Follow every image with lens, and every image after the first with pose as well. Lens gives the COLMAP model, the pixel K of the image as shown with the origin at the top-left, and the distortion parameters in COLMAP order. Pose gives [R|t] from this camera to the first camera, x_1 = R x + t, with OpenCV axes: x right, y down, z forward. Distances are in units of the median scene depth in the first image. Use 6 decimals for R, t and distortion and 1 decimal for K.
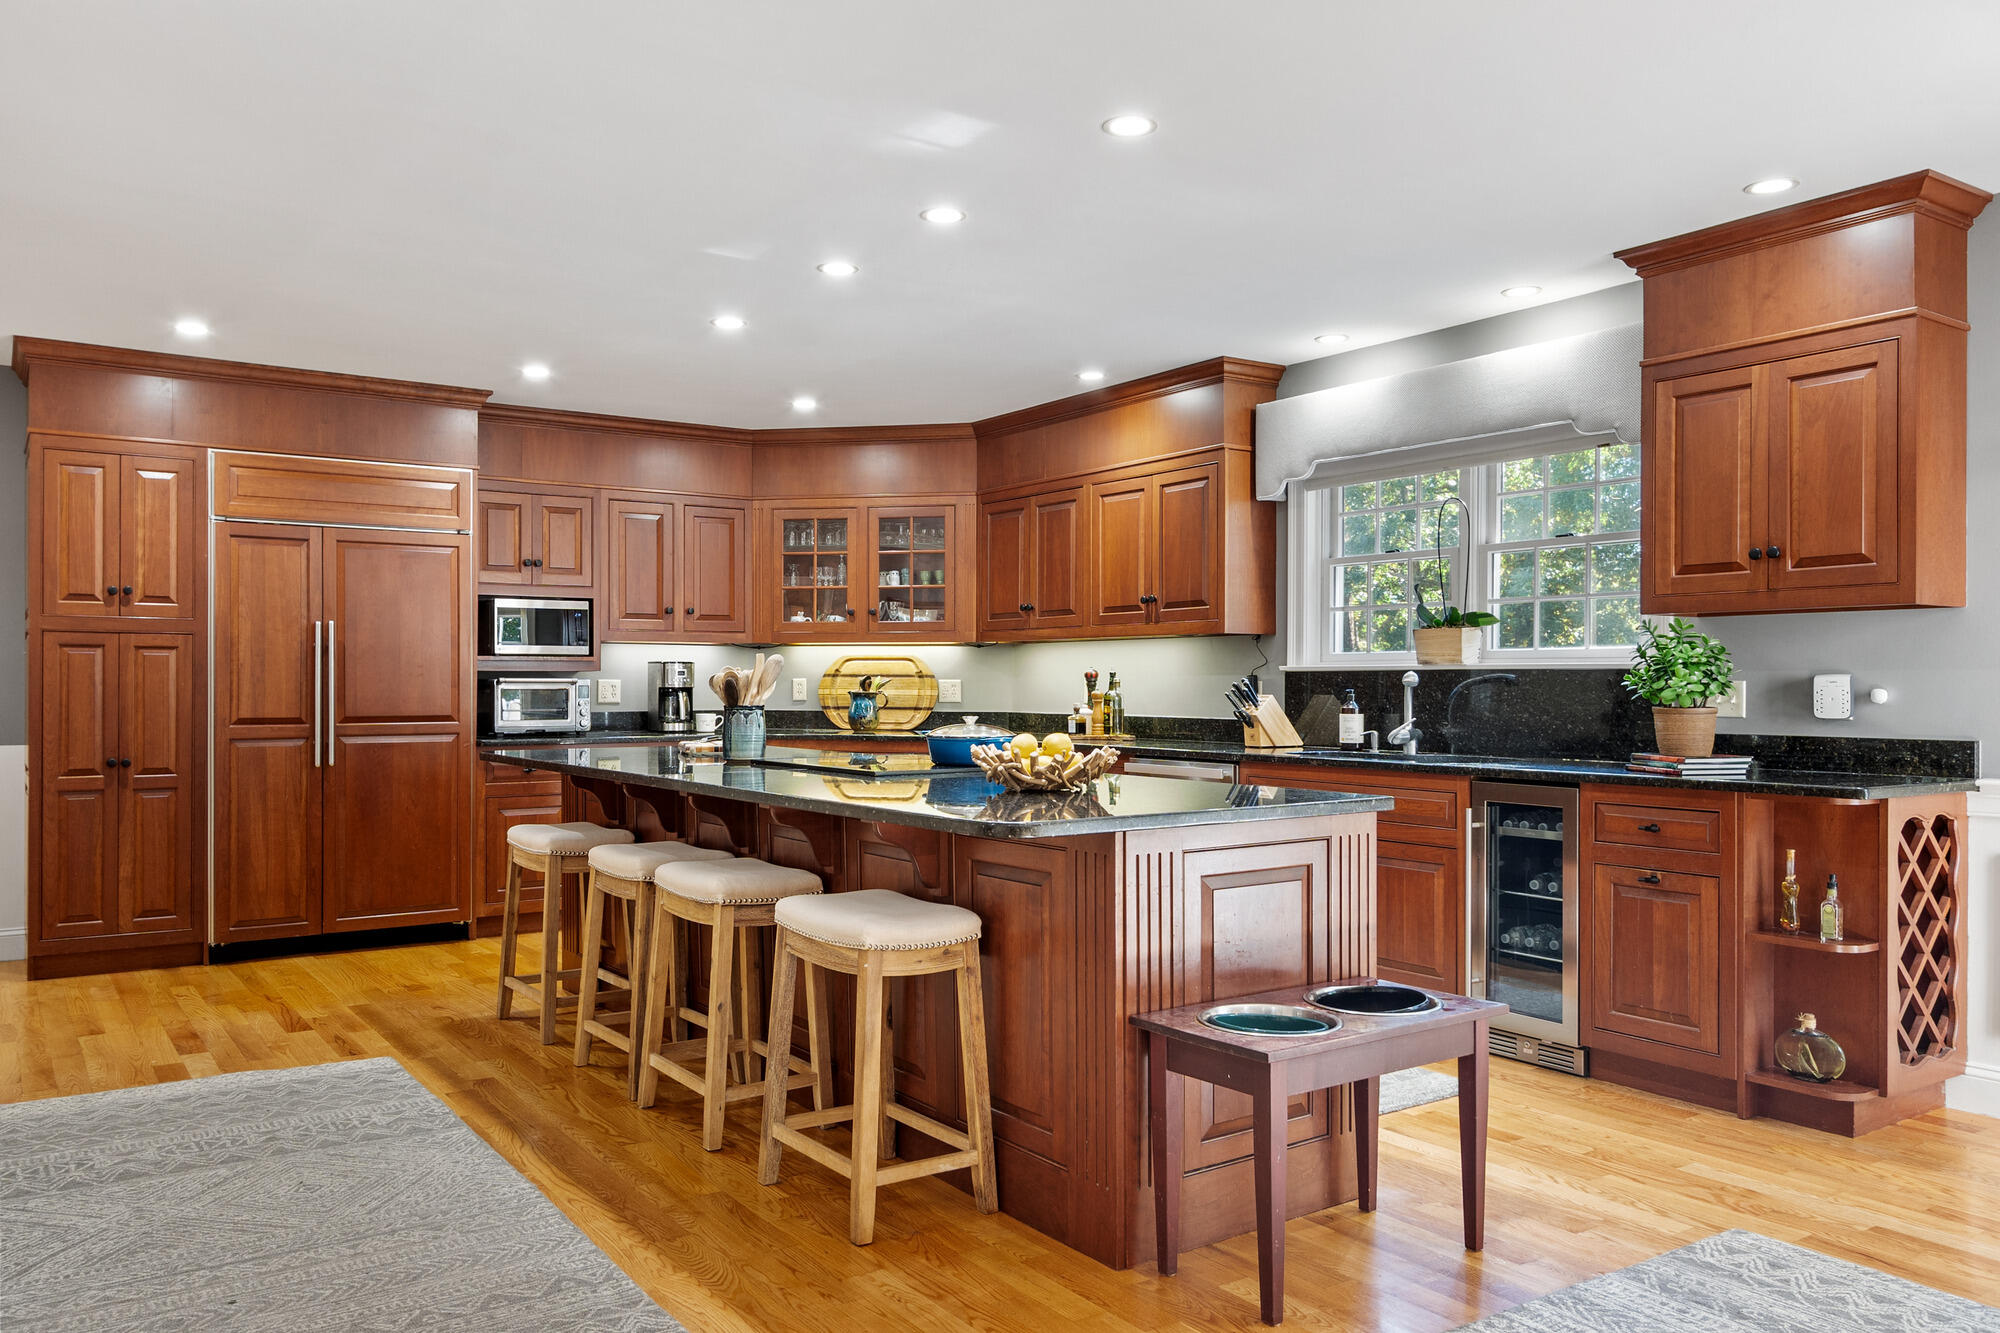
lens RADIAL K [[1517.9, 0, 979.3], [0, 1517.9, 679.0], [0, 0, 1]] dist [-0.000523, -0.000981]
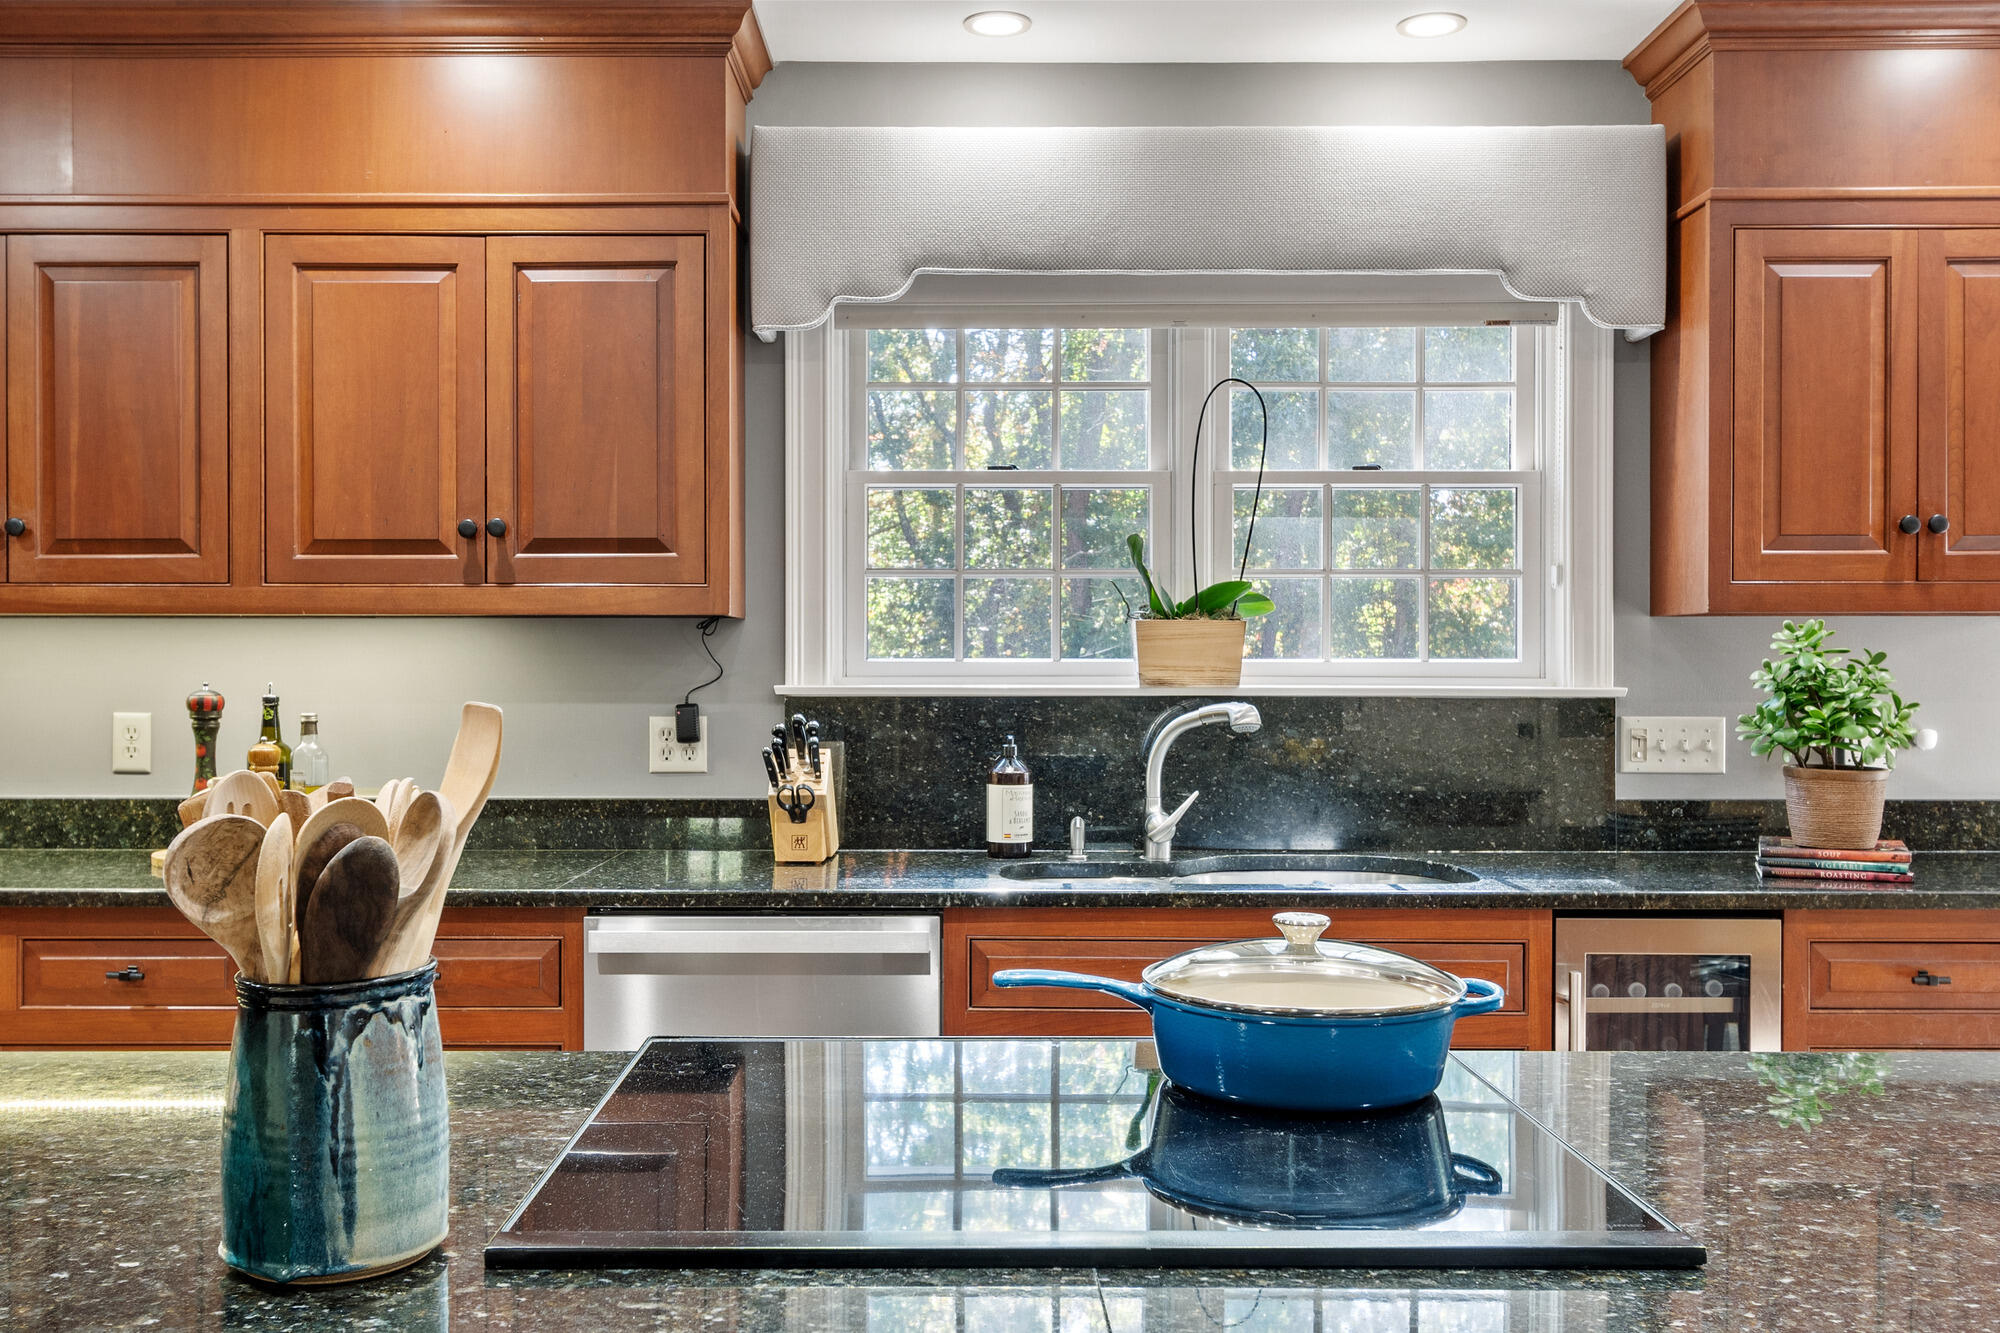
lens RADIAL K [[1808.5, 0, 990.9], [0, 1808.5, 677.9], [0, 0, 1]] dist [0.022978, -0.023543]
pose [[0.558543, -0.007409, 0.829442, -0.229517], [-0.003098, 0.999934, 0.011019, -0.016822], [-0.829470, -0.008724, 0.558483, 0.601500]]
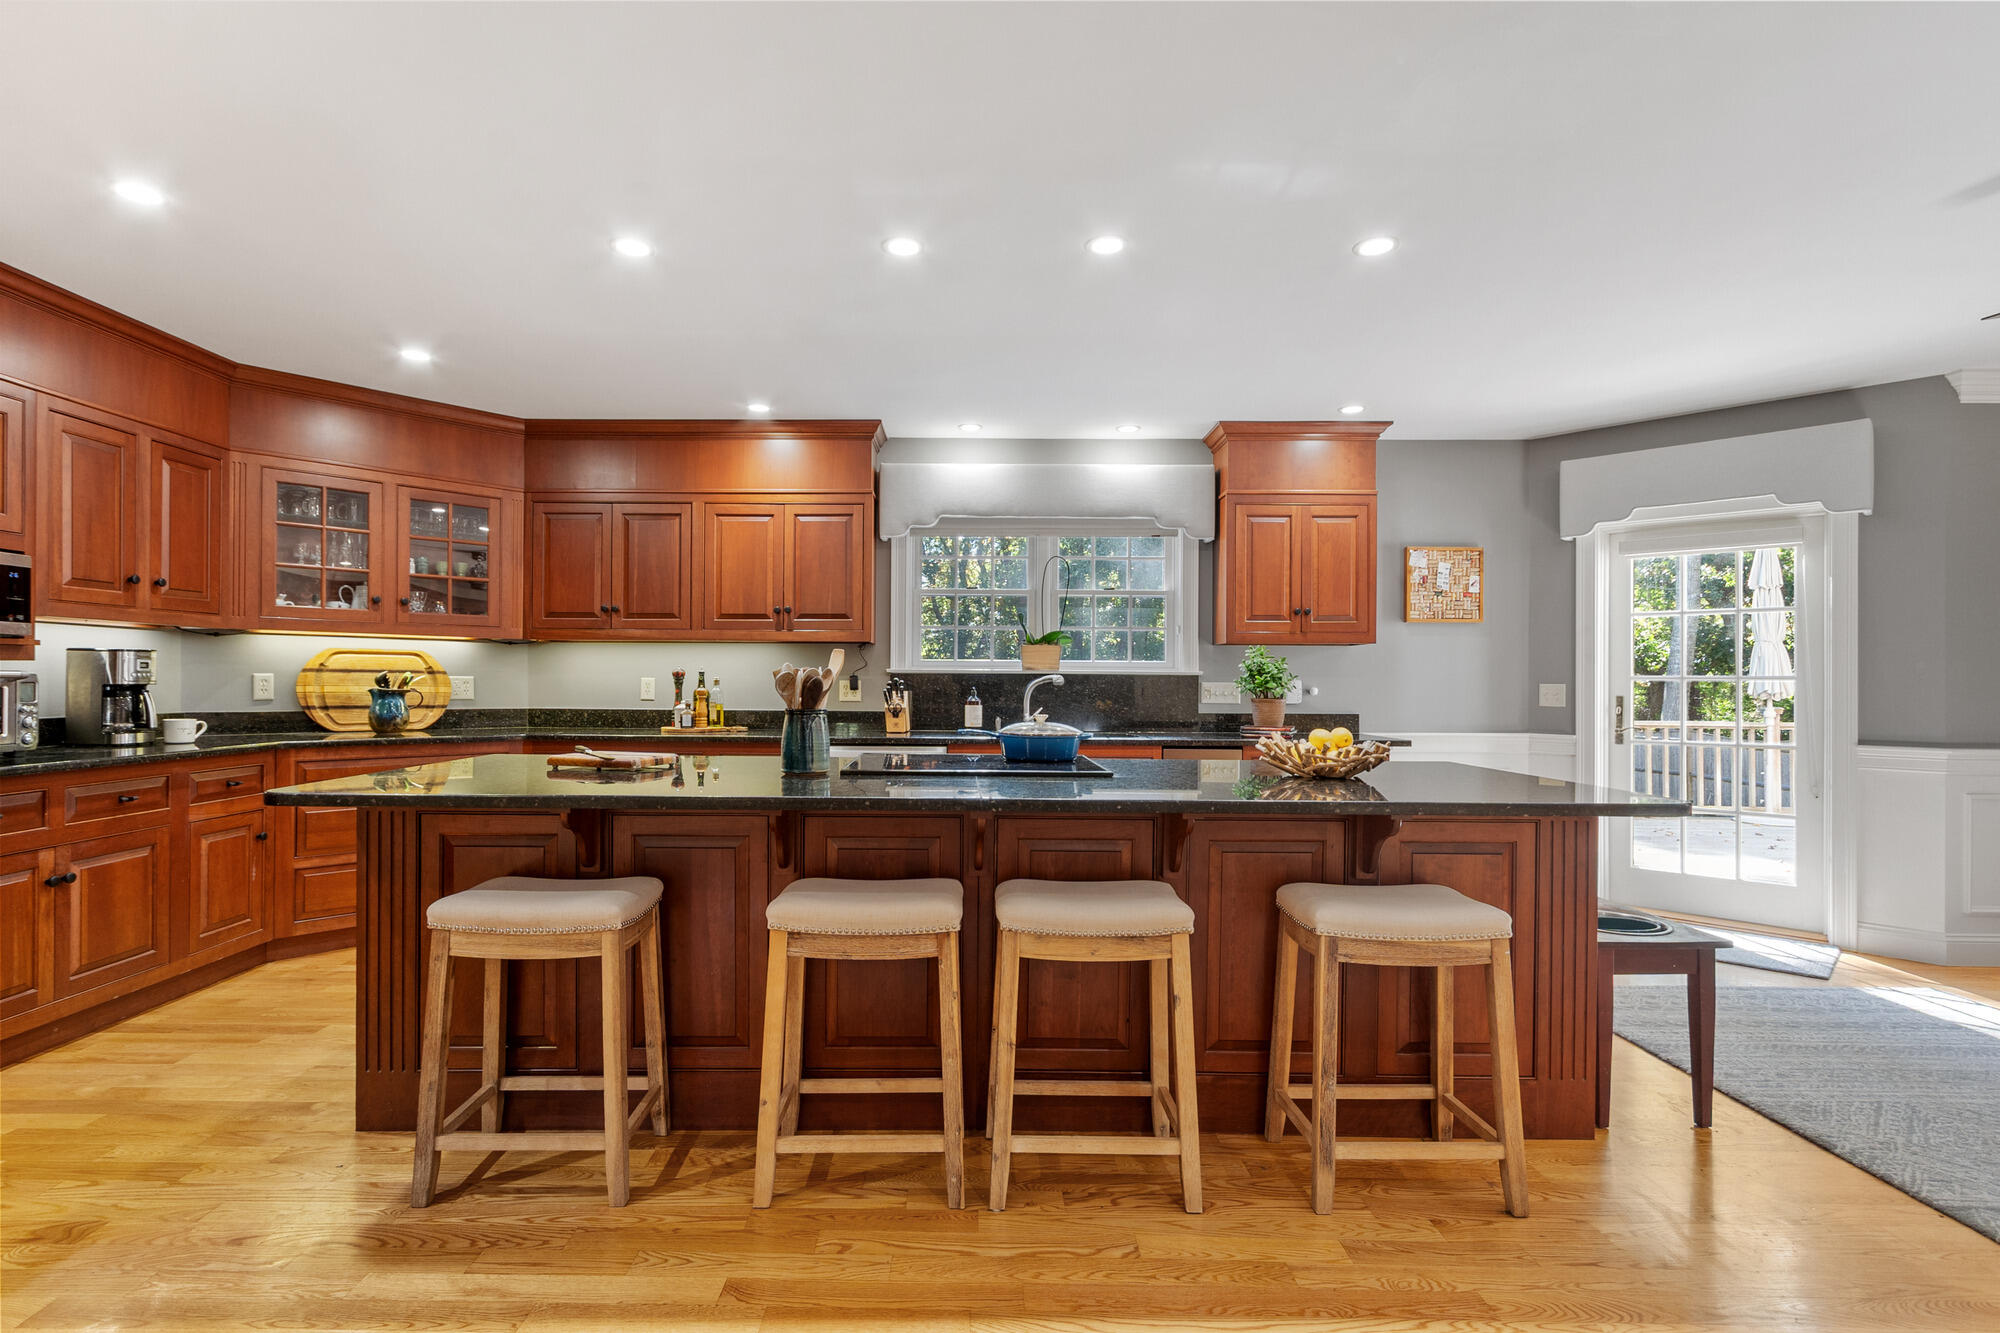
lens RADIAL K [[956.1, 0, 993.3], [0, 956.1, 678.4], [0, 0, 1]] dist [0.001047, 0.000510]
pose [[0.547937, 0.005691, 0.836500, -0.416697], [-0.007812, 0.999968, -0.001686, 0.000261], [-0.836483, -0.005611, 0.547964, 0.461257]]
